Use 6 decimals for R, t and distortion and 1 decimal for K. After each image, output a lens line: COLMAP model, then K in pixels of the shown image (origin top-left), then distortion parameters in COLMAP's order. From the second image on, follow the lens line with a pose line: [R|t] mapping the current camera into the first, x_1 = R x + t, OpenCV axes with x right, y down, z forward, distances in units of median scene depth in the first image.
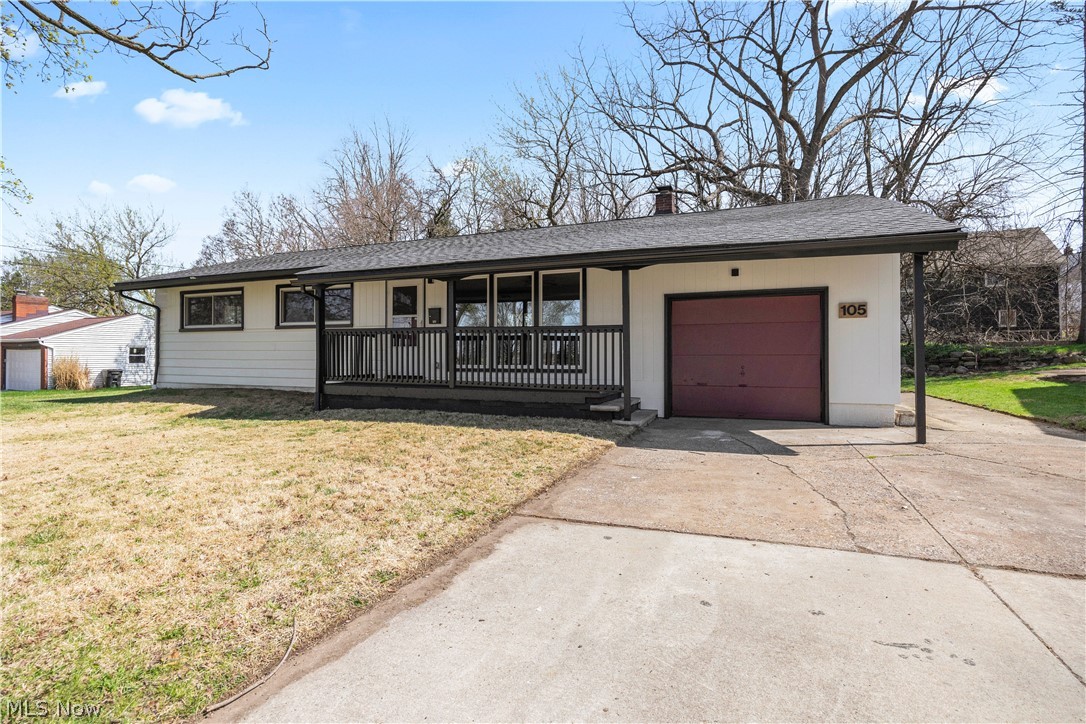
lens RADIAL K [[532.2, 0, 540.9], [0, 532.2, 360.7], [0, 0, 1]] dist [0.000744, 0.000407]
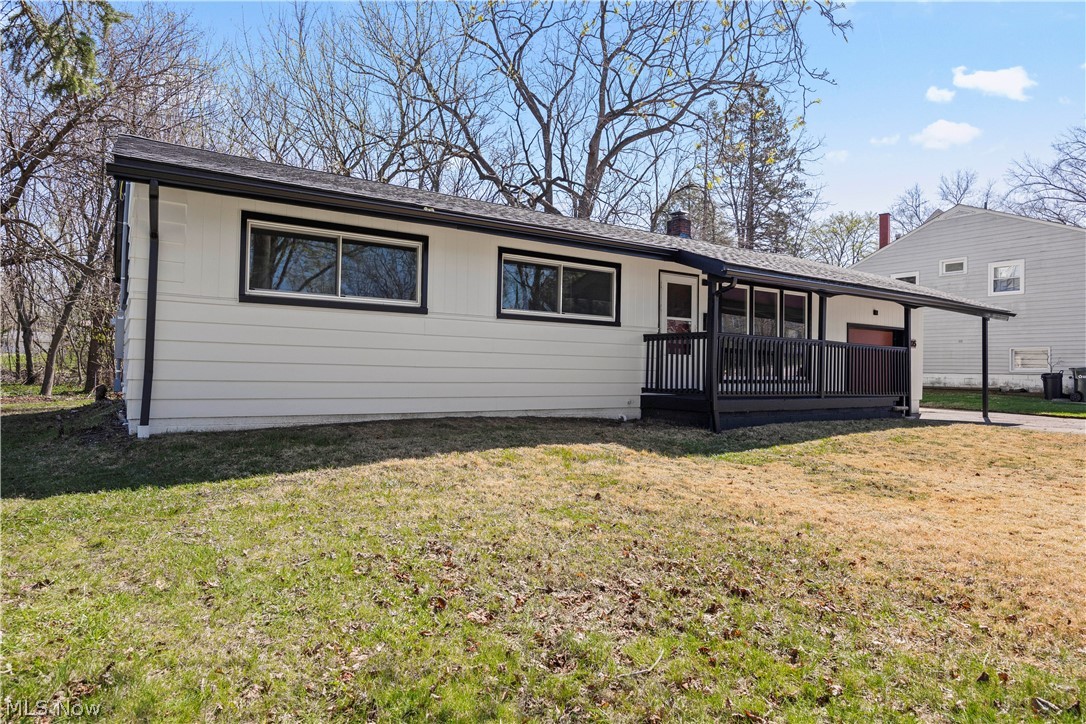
lens RADIAL K [[635.2, 0, 561.3], [0, 635.2, 362.8], [0, 0, 1]] dist [0.020960, 0.000167]
pose [[0.540923, 0.008907, 0.841025, -1.247127], [-0.017442, 0.999848, 0.000630, -0.010324], [-0.840891, -0.015010, 0.540996, 0.619403]]
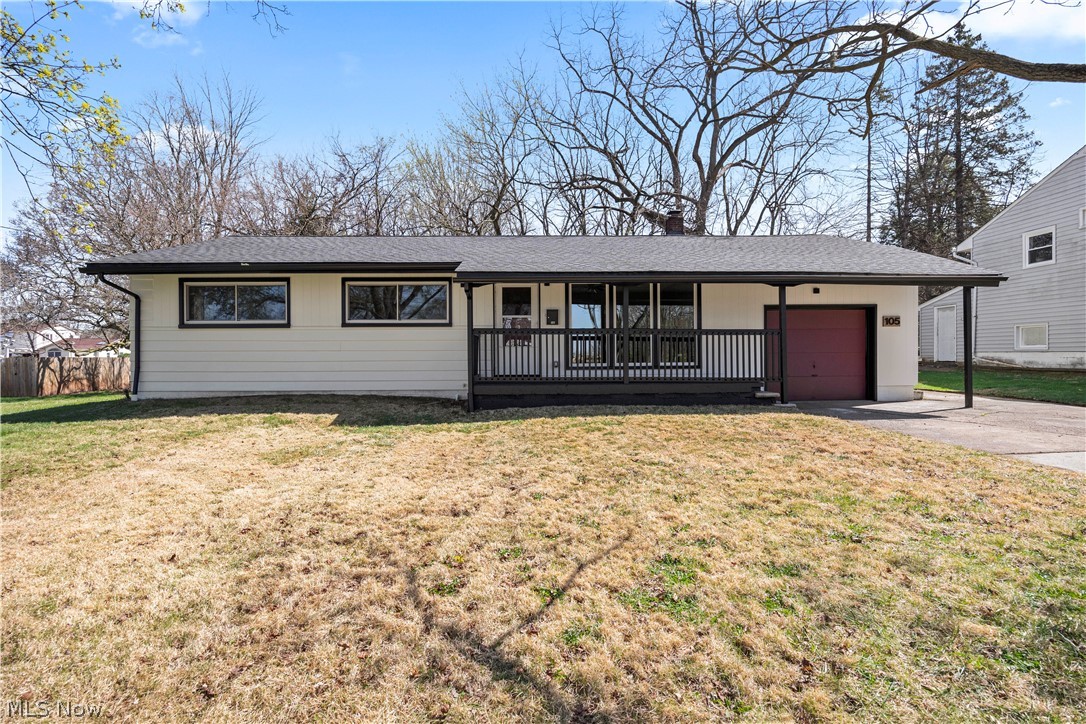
lens RADIAL K [[530.8, 0, 546.7], [0, 530.8, 363.0], [0, 0, 1]] dist [0.010159, -0.000132]
pose [[0.913246, -0.013867, 0.407173, -0.635512], [0.010493, 0.999890, 0.010517, -0.004778], [-0.407274, -0.005332, 0.913291, 0.040978]]
